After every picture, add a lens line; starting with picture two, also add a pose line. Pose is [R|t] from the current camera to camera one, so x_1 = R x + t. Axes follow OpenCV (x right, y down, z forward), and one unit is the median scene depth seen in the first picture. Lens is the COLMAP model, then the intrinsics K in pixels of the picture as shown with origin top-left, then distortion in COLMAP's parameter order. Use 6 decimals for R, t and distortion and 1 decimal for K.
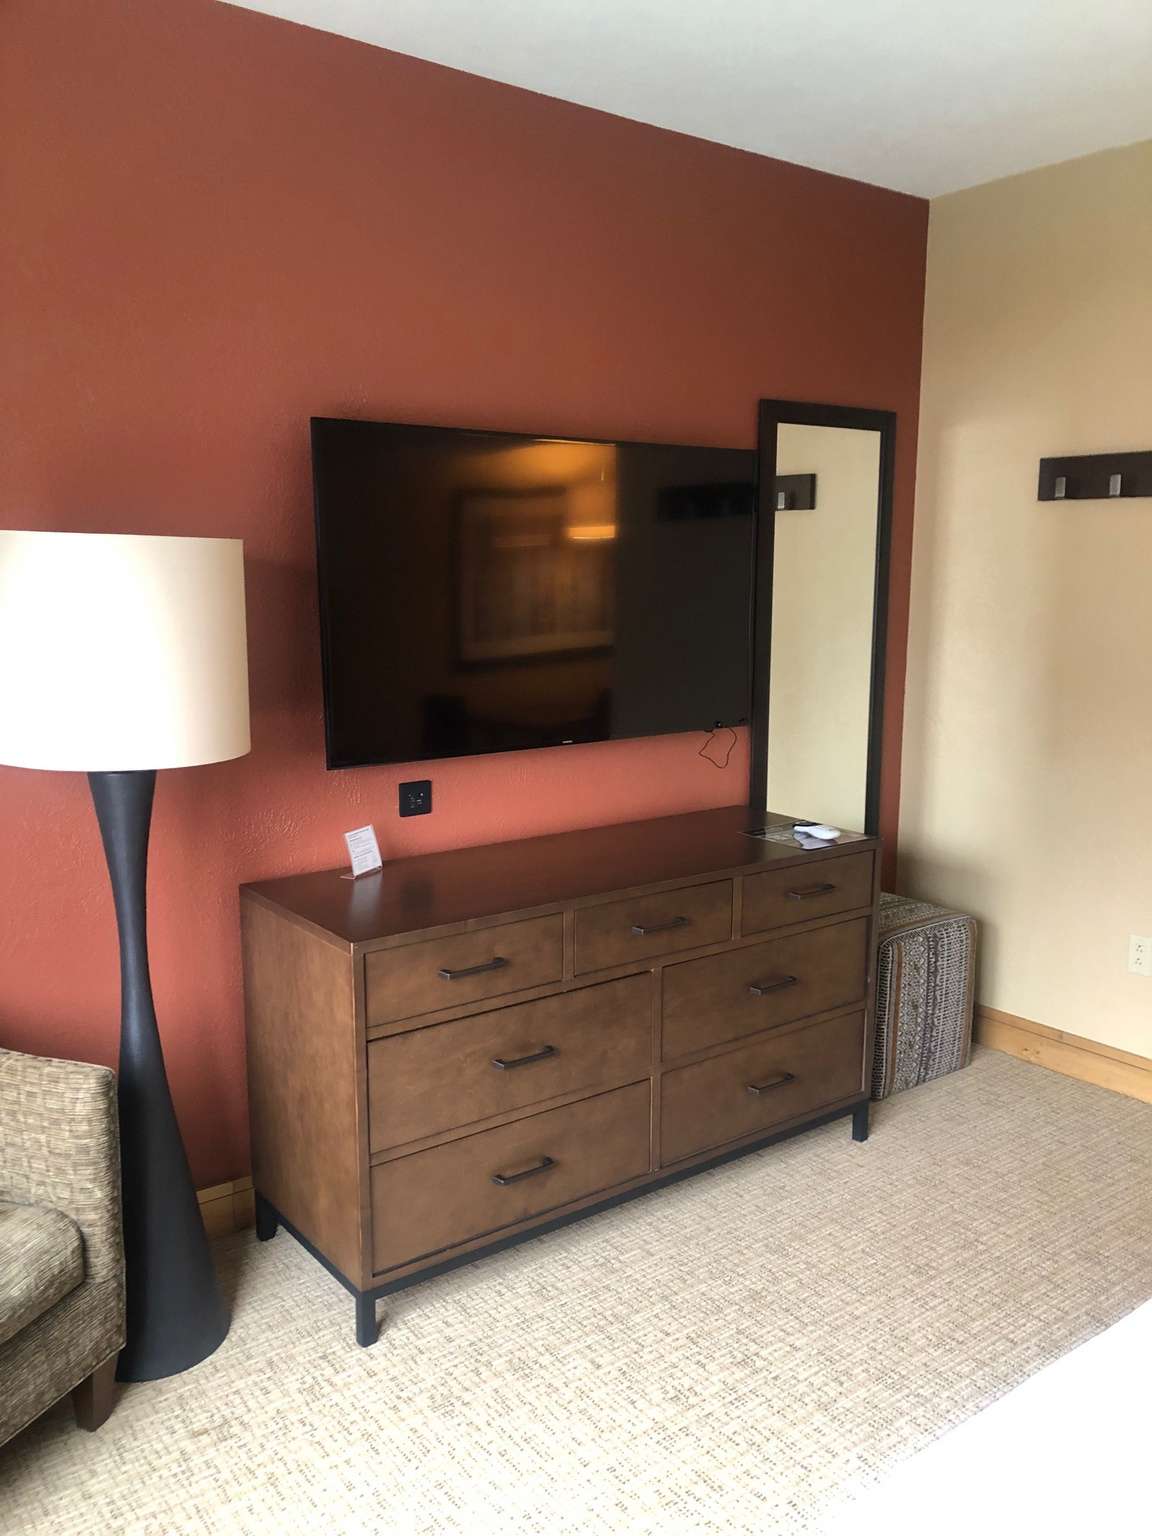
lens RADIAL K [[1240.6, 0, 574.5], [0, 1240.6, 783.2], [0, 0, 1]] dist [0.039708, -0.042940]
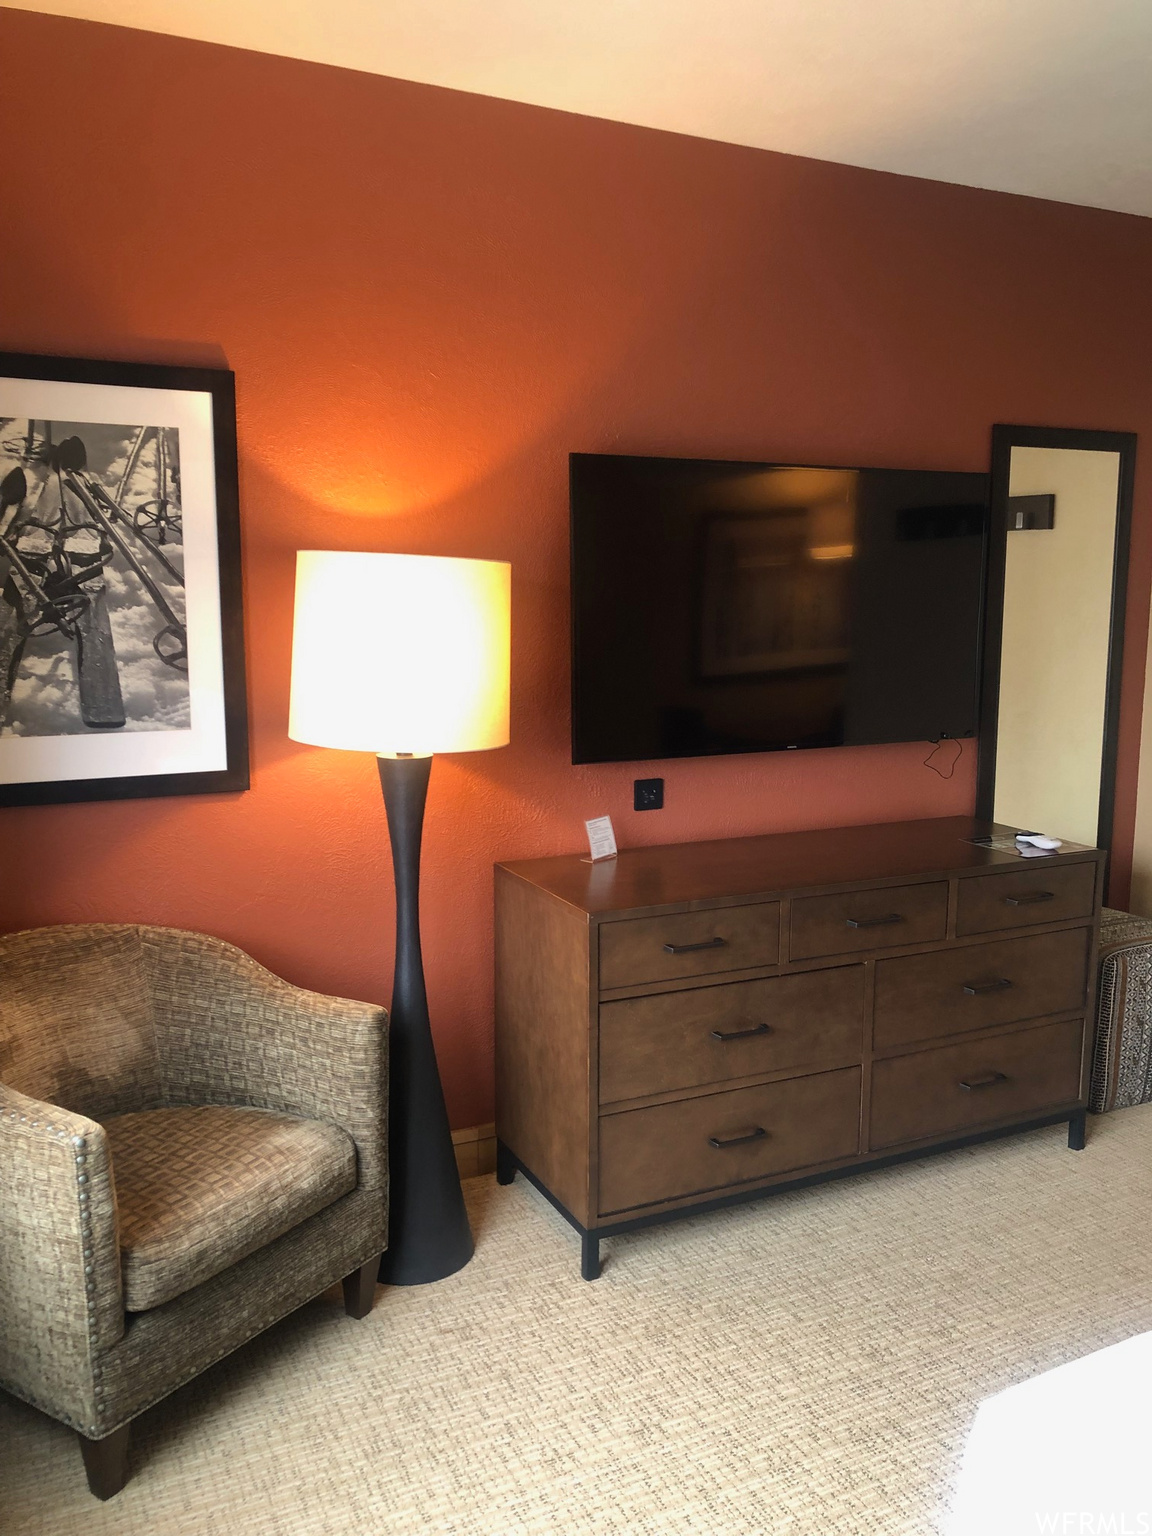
lens RADIAL K [[1274.7, 0, 576.0], [0, 1274.7, 768.0], [0, 0, 1]] dist [0.033623, -0.049515]
pose [[0.981017, 0.027641, -0.191941, 0.026896], [-0.033800, 0.999011, -0.028886, 0.026576], [0.190953, 0.034826, 0.980981, -0.134886]]
